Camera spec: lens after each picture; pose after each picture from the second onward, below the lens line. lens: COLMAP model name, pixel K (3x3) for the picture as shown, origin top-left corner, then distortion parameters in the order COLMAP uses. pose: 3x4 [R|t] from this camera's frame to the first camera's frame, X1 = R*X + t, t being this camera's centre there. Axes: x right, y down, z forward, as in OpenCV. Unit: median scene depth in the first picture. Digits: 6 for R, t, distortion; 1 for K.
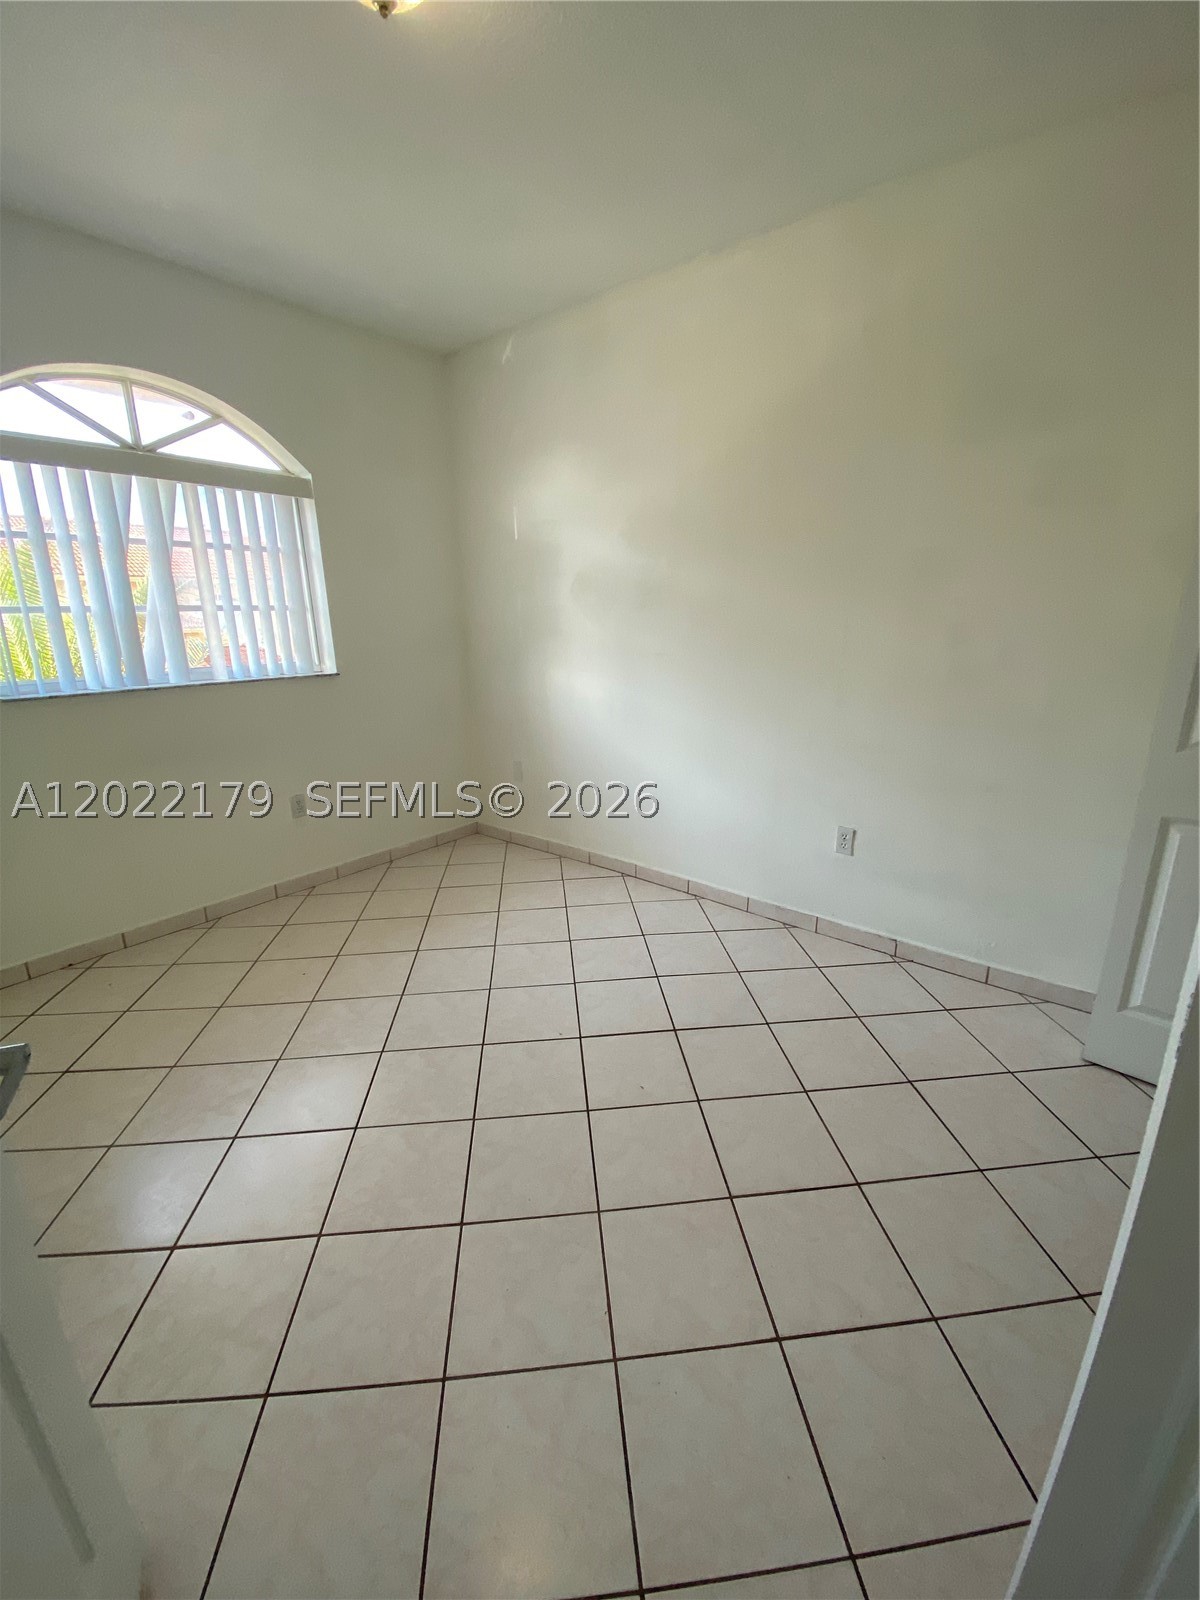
lens RADIAL K [[654.5, 0, 591.6], [0, 654.5, 807.8], [0, 0, 1]] dist [0.027057, -0.002293]
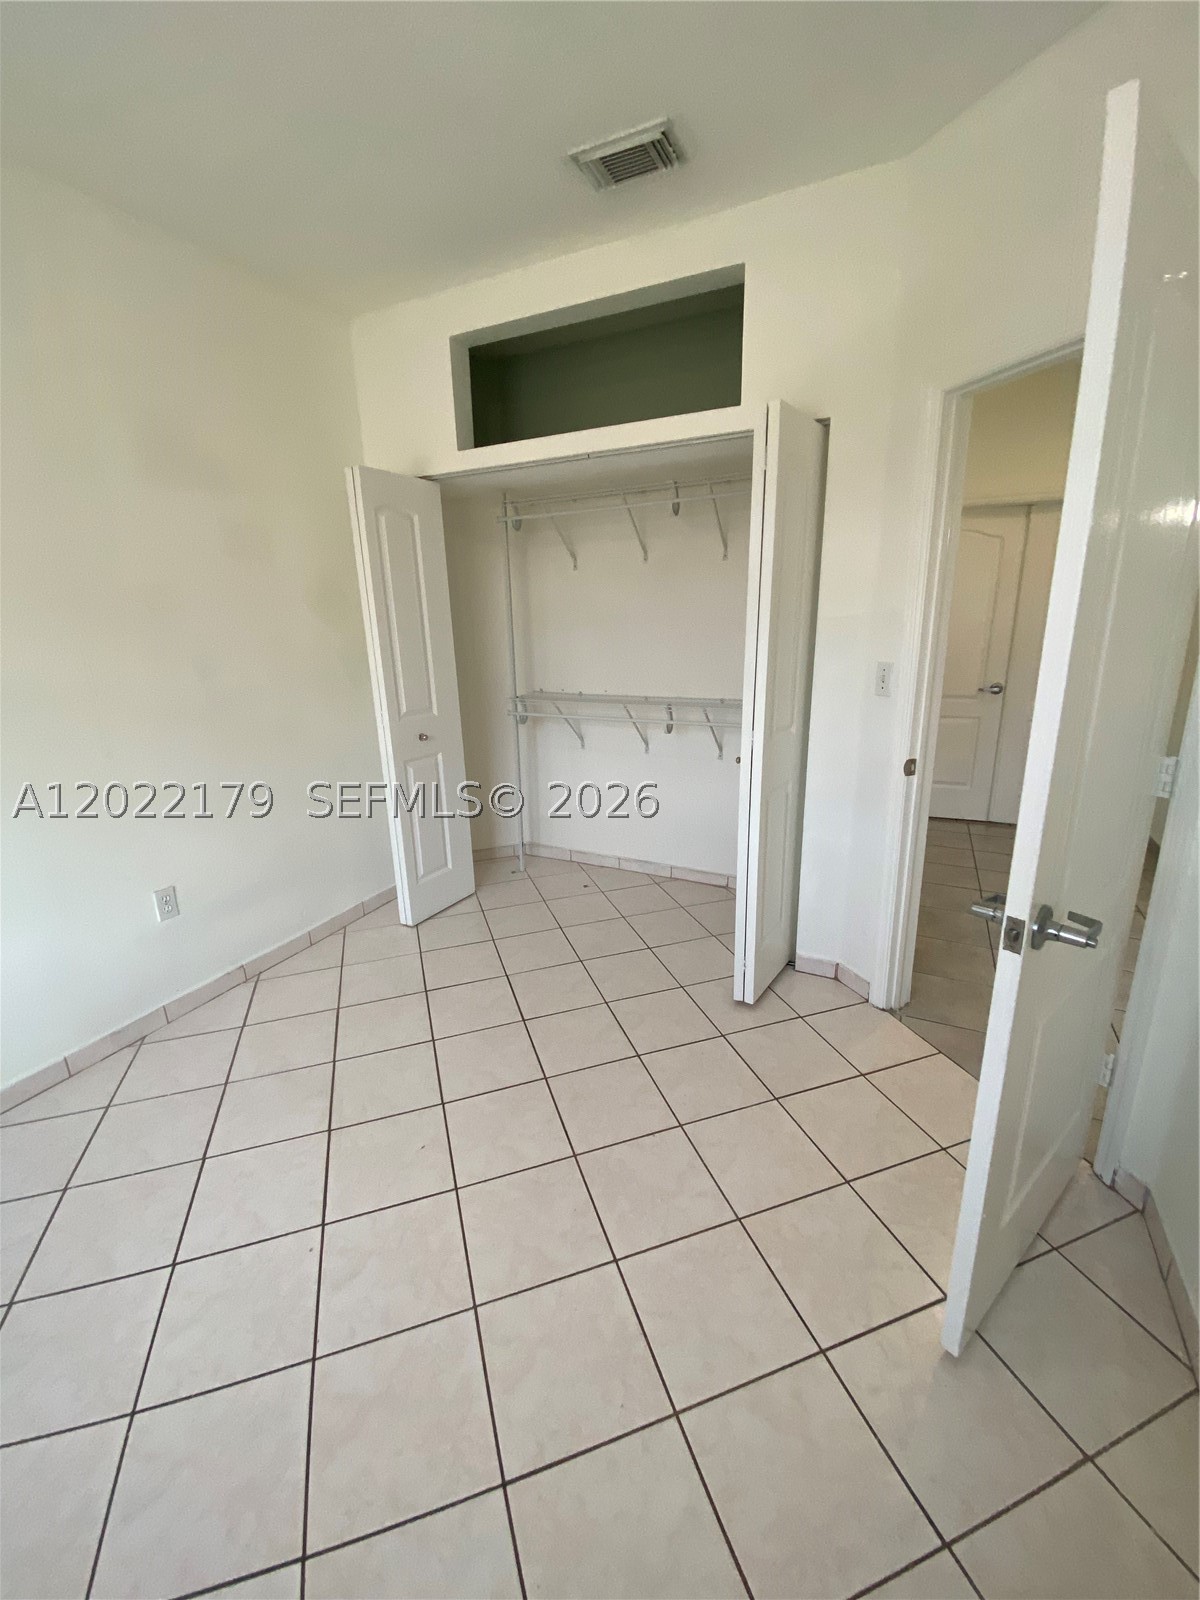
lens RADIAL K [[654.5, 0, 604.4], [0, 654.5, 801.3], [0, 0, 1]] dist [0.027057, -0.002293]
pose [[-0.247306, -0.245722, 0.937262, -0.678977], [0.303003, 0.899183, 0.315689, -0.213890], [-0.920342, 0.362065, -0.147919, 0.657732]]
